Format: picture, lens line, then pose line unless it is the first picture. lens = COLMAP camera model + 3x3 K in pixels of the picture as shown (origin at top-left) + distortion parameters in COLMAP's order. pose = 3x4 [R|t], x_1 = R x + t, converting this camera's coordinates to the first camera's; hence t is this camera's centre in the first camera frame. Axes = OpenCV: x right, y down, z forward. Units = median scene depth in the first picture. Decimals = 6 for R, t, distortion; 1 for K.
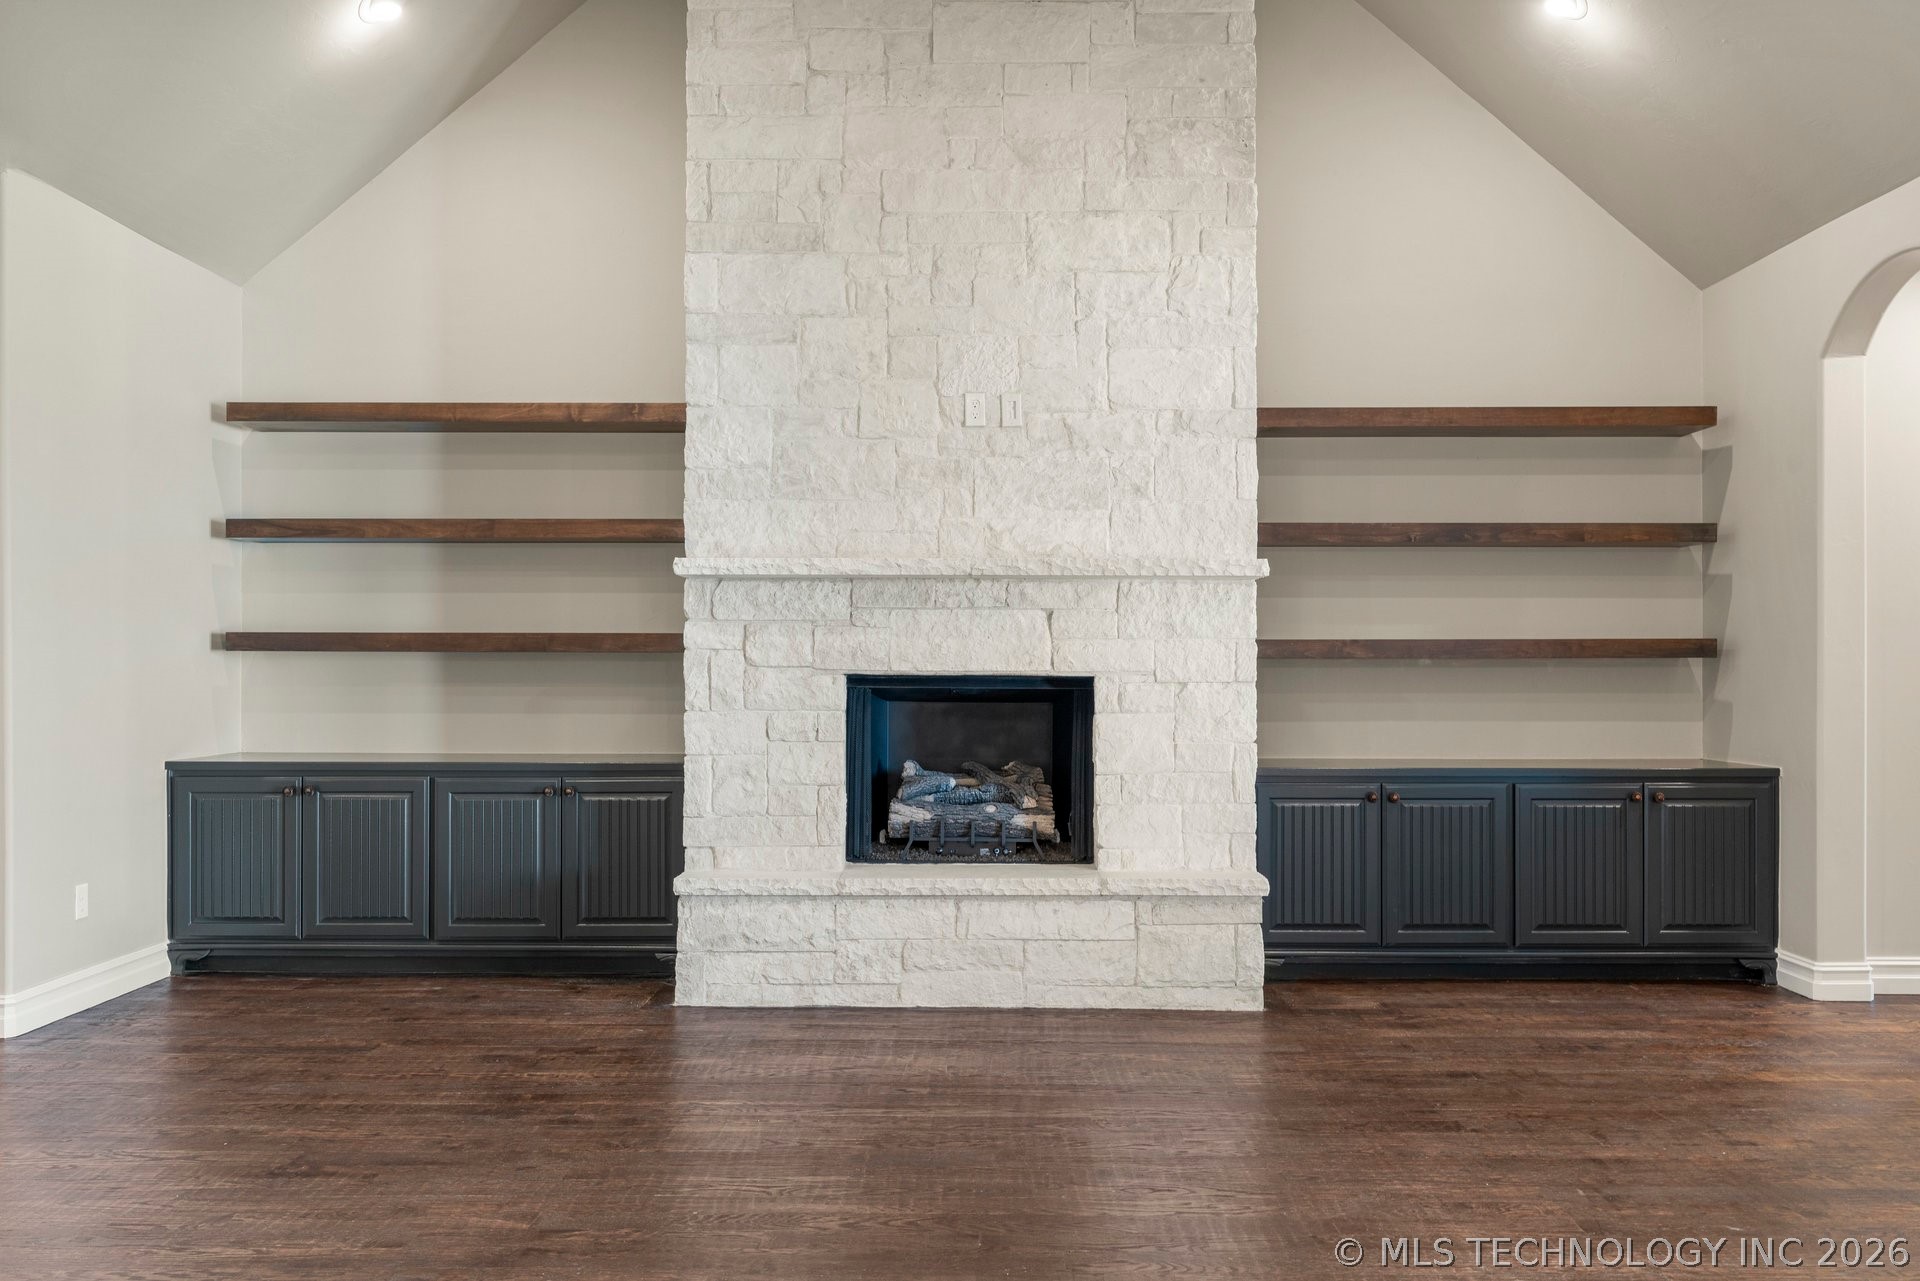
lens RADIAL K [[1527.1, 0, 967.7], [0, 1527.1, 668.7], [0, 0, 1]] dist [0.002687, 0.001427]
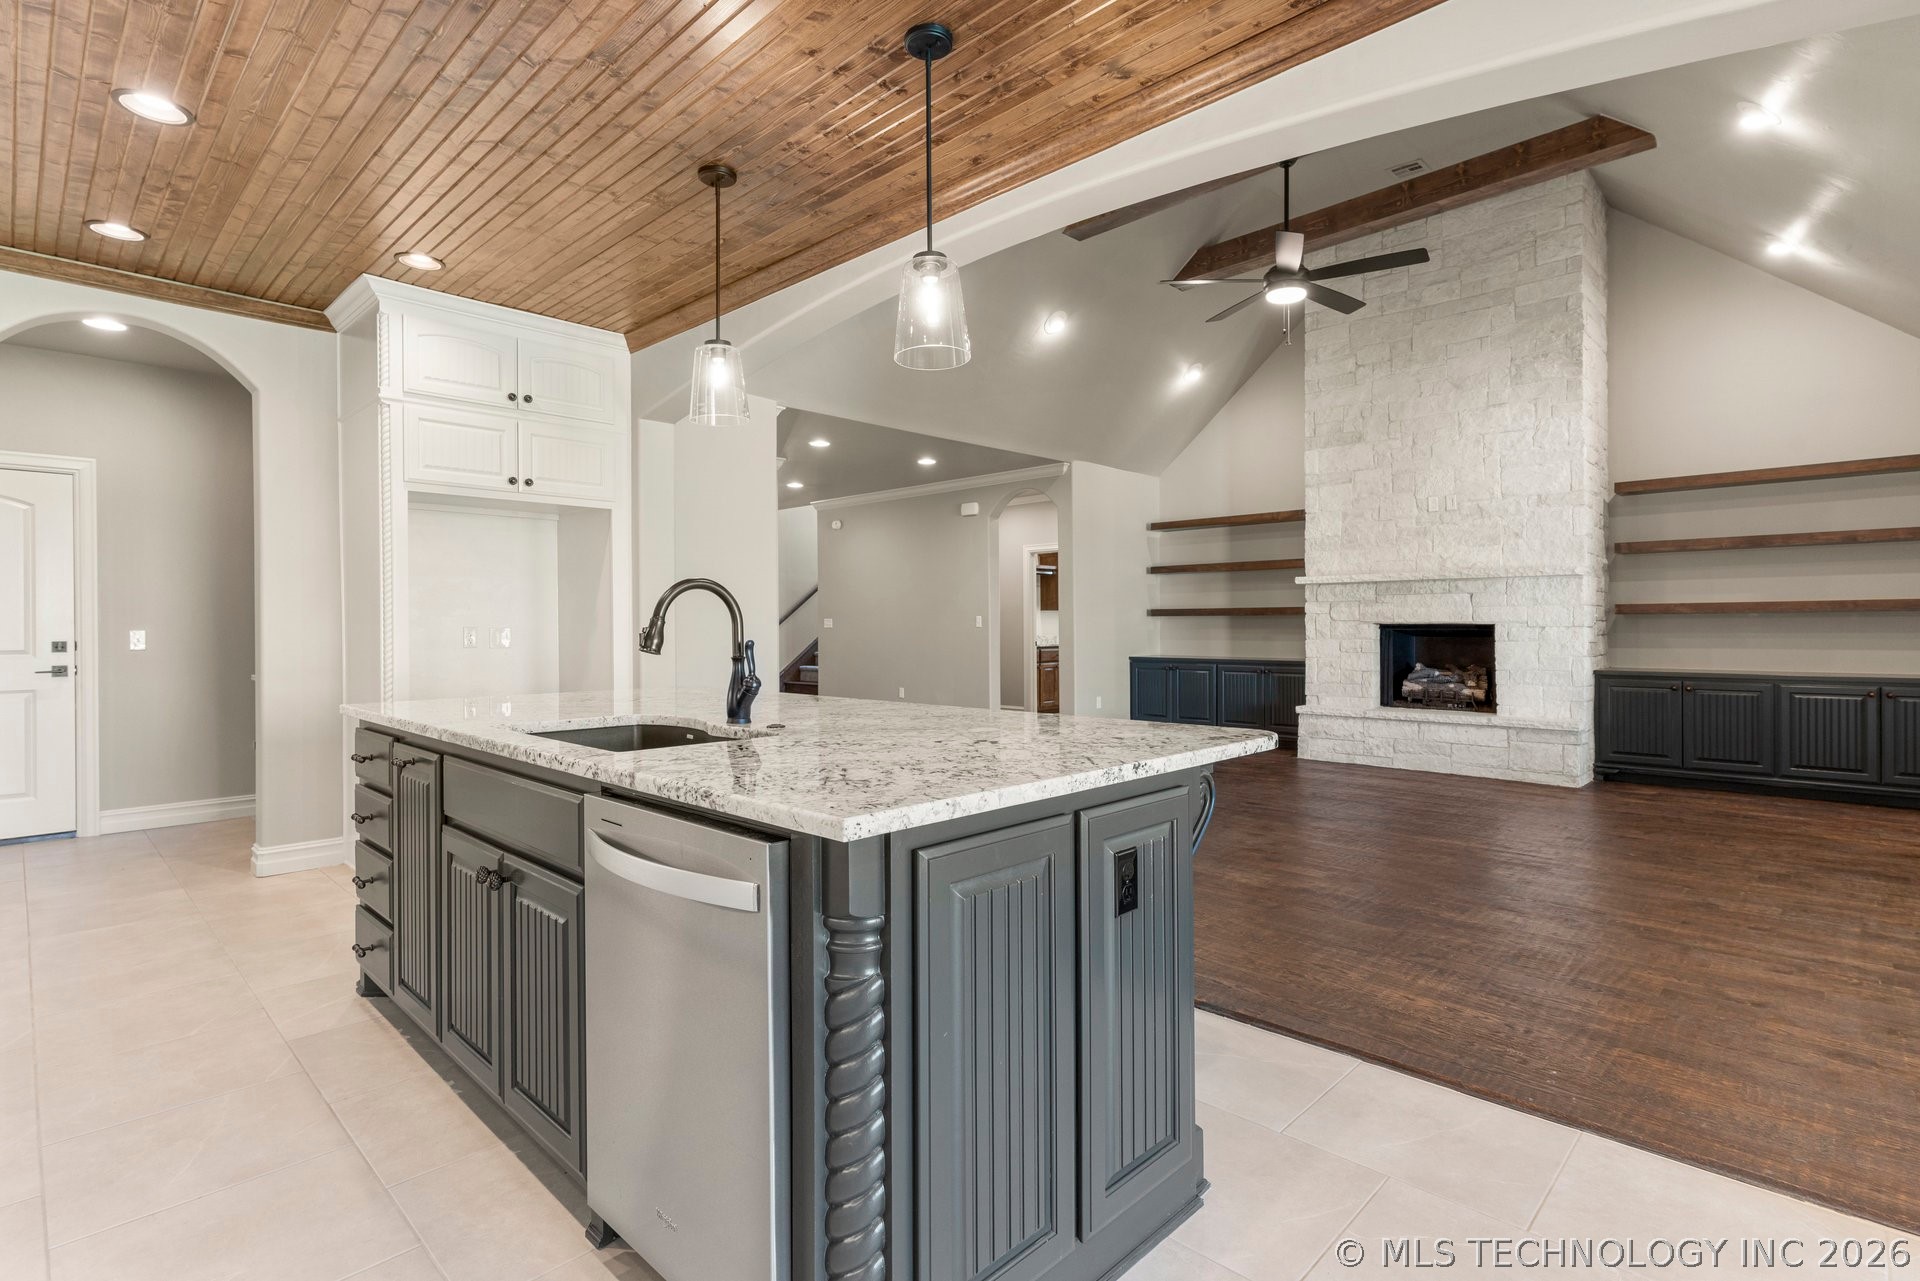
lens RADIAL K [[918.9, 0, 966.5], [0, 918.9, 626.2], [0, 0, 1]] dist [0.003176, -0.000790]
pose [[0.727193, -0.003606, -0.686423, 0.426481], [0.005632, 0.999984, 0.000714, 0.003000], [0.686410, -0.004385, 0.727202, -0.434342]]
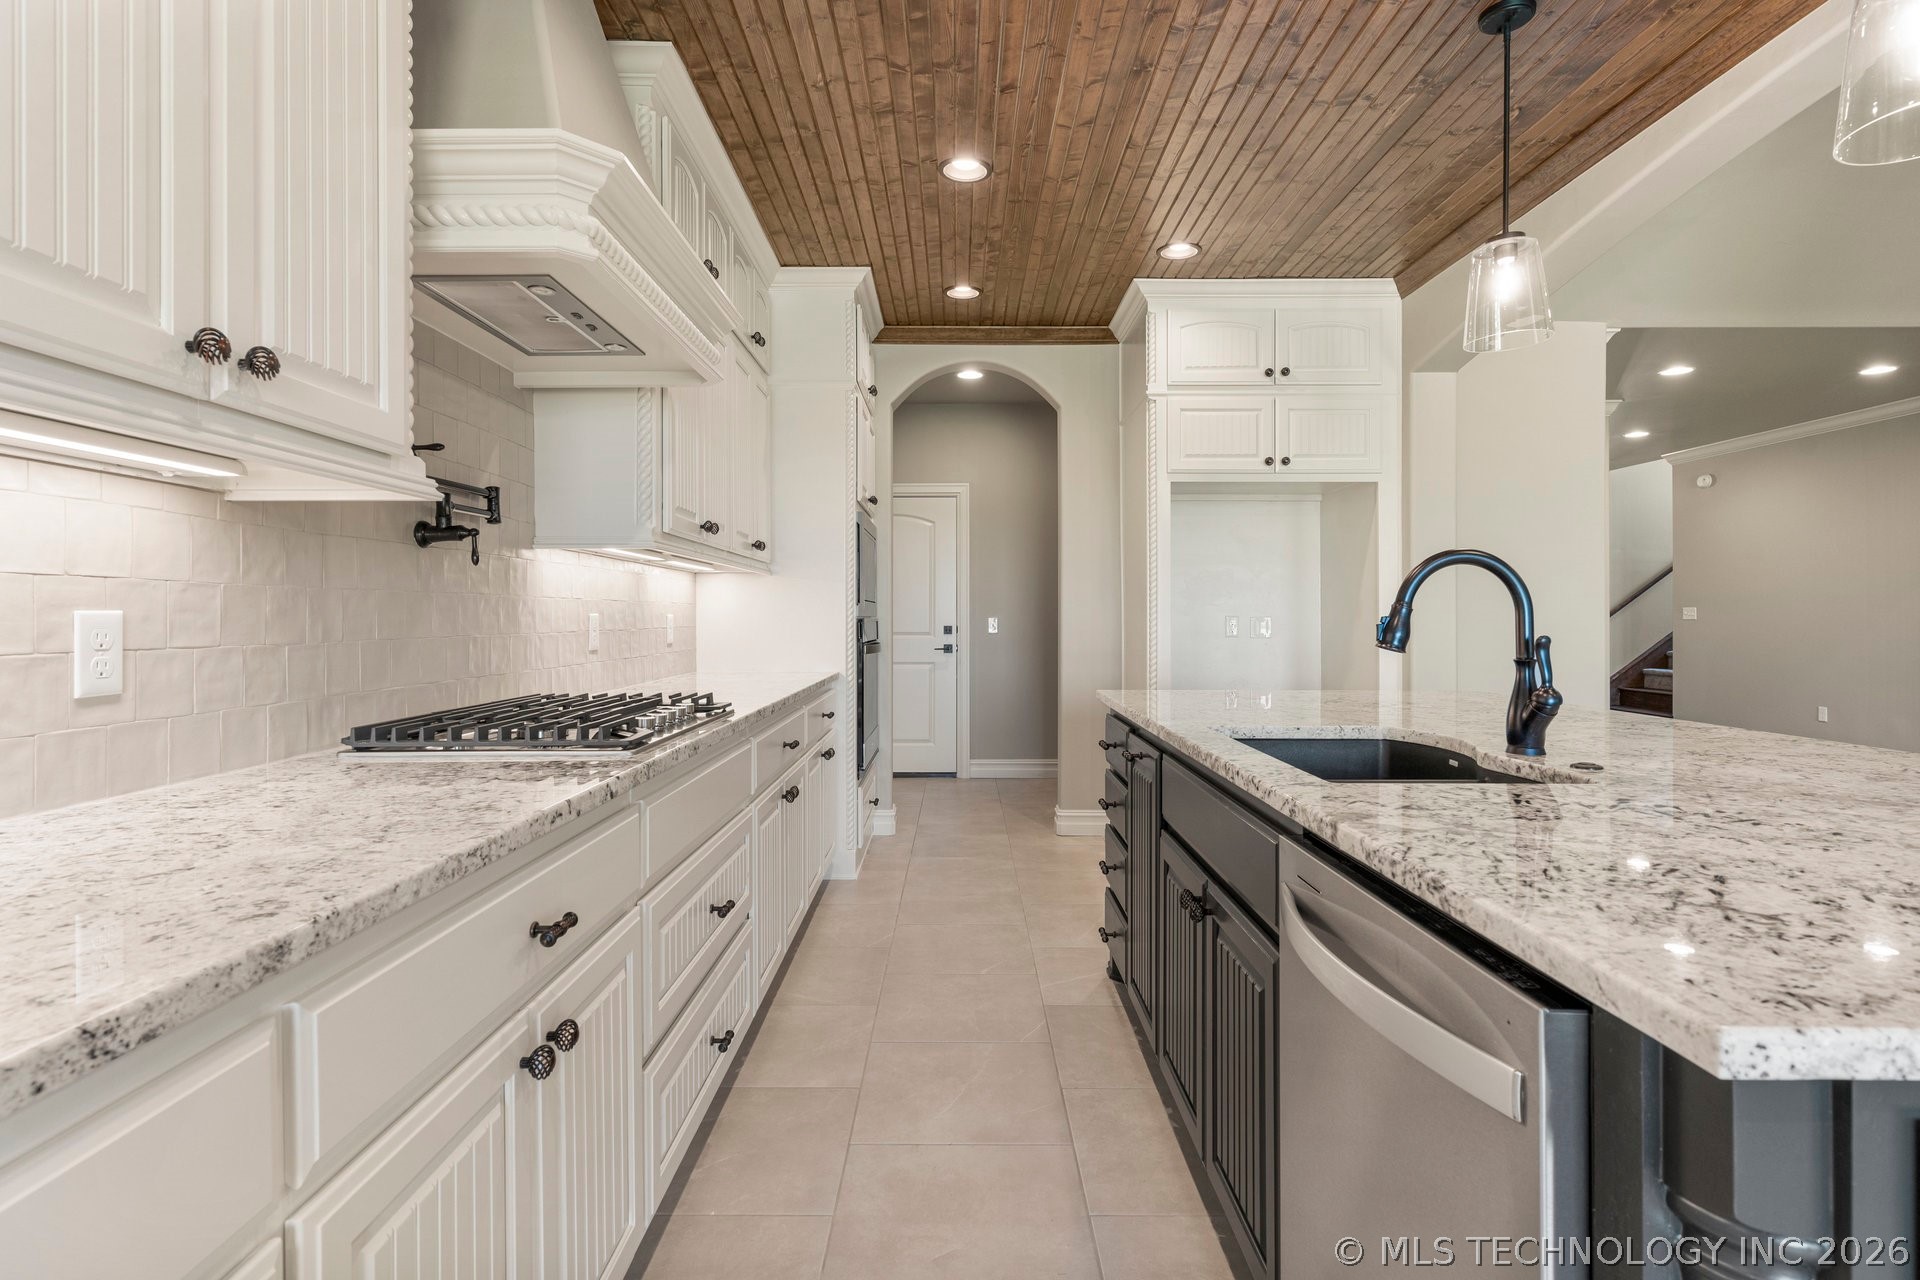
lens RADIAL K [[918.9, 0, 968.8], [0, 918.9, 617.2], [0, 0, 1]] dist [0.003176, -0.000790]
pose [[0.000049, -0.000994, -1.000000, 0.364595], [-0.000109, 0.999999, -0.000994, 0.003483], [1.000000, 0.000109, 0.000048, -0.384898]]
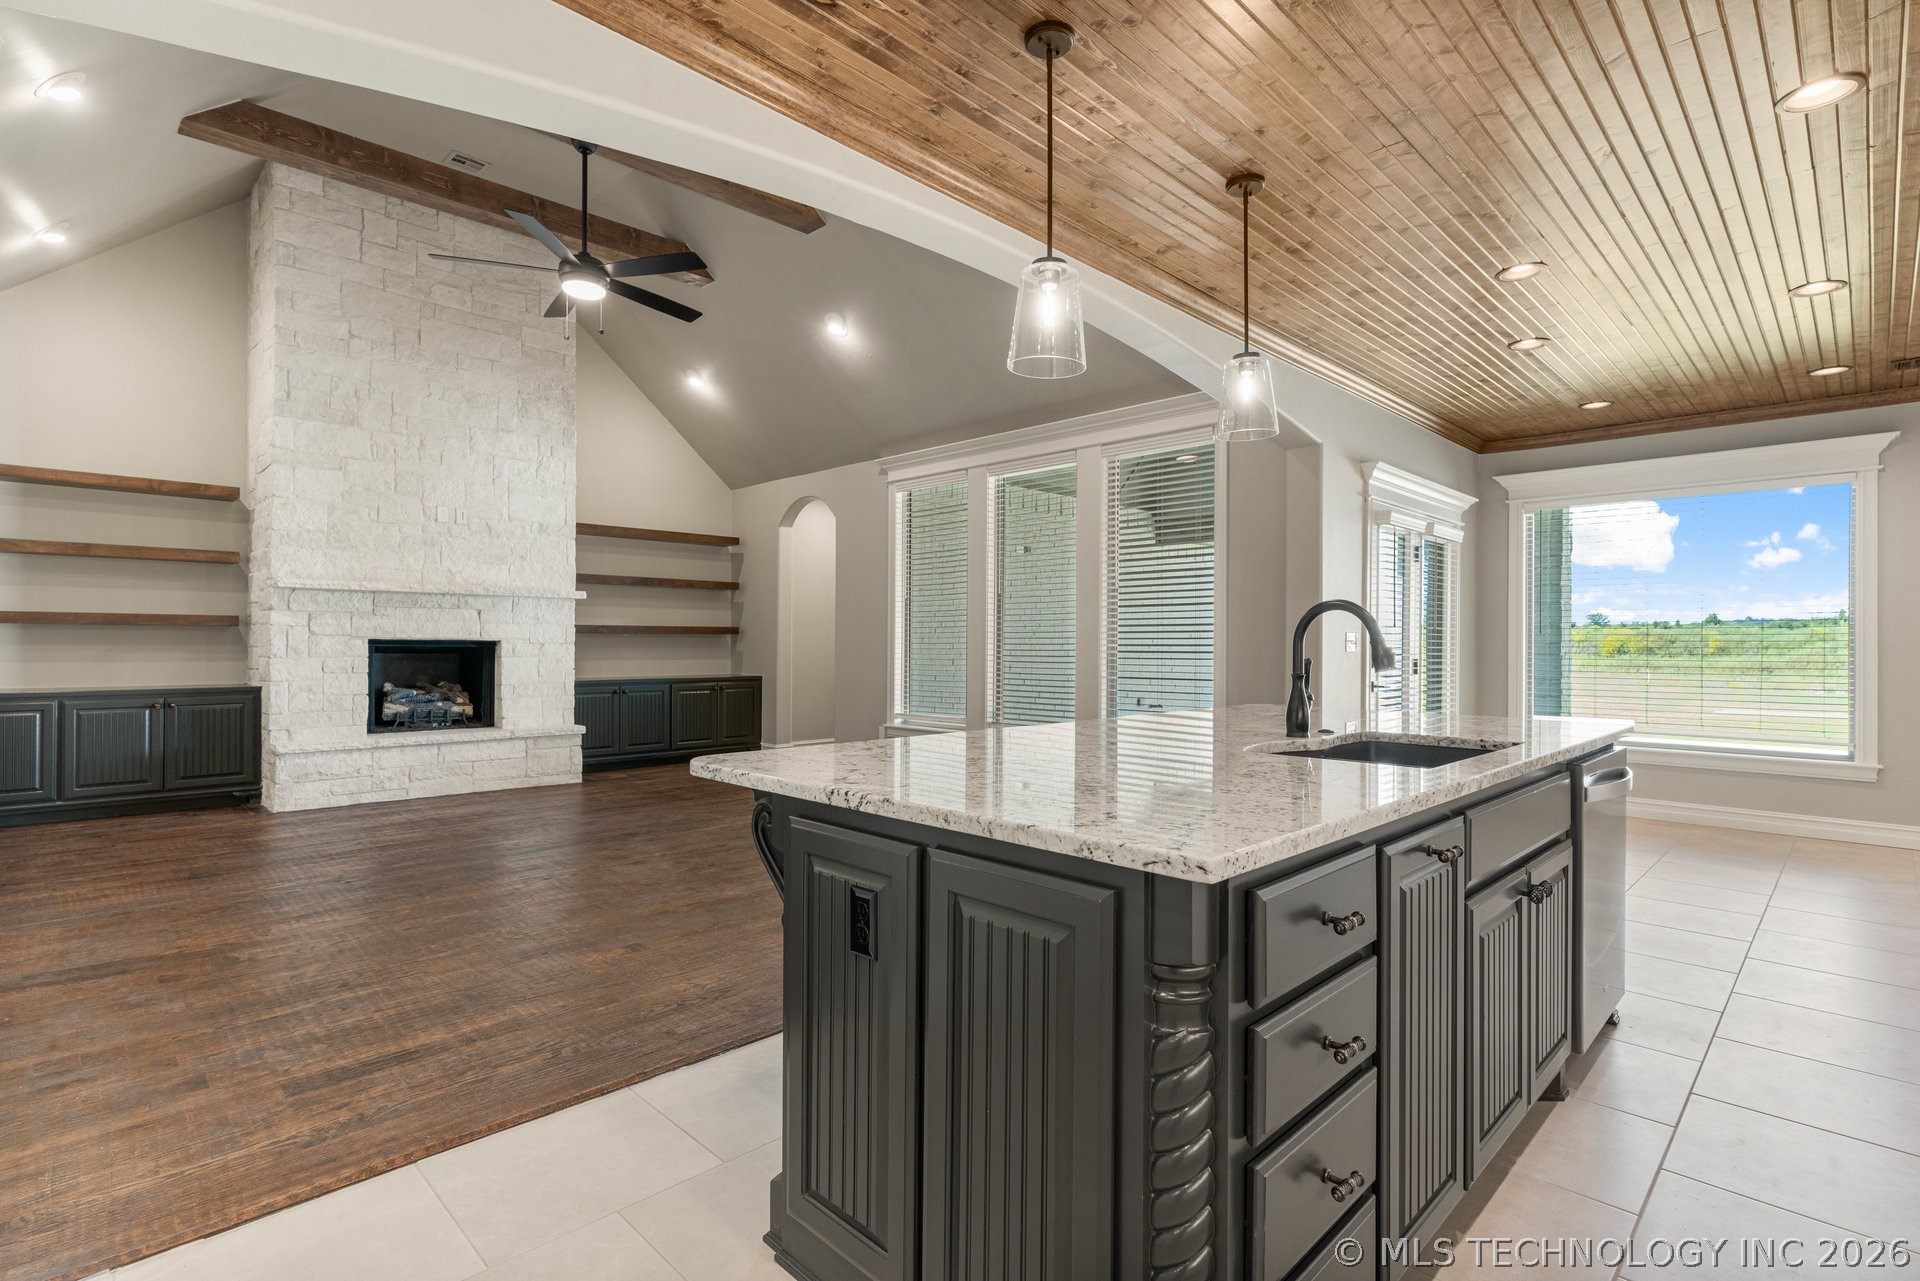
lens RADIAL K [[918.9, 0, 958.4], [0, 918.9, 639.2], [0, 0, 1]] dist [0.003176, -0.000790]
pose [[0.701353, 0.004851, 0.712798, -0.399264], [-0.006103, 0.999981, -0.000800, -0.000086], [-0.712788, -0.003789, 0.701369, -0.400001]]
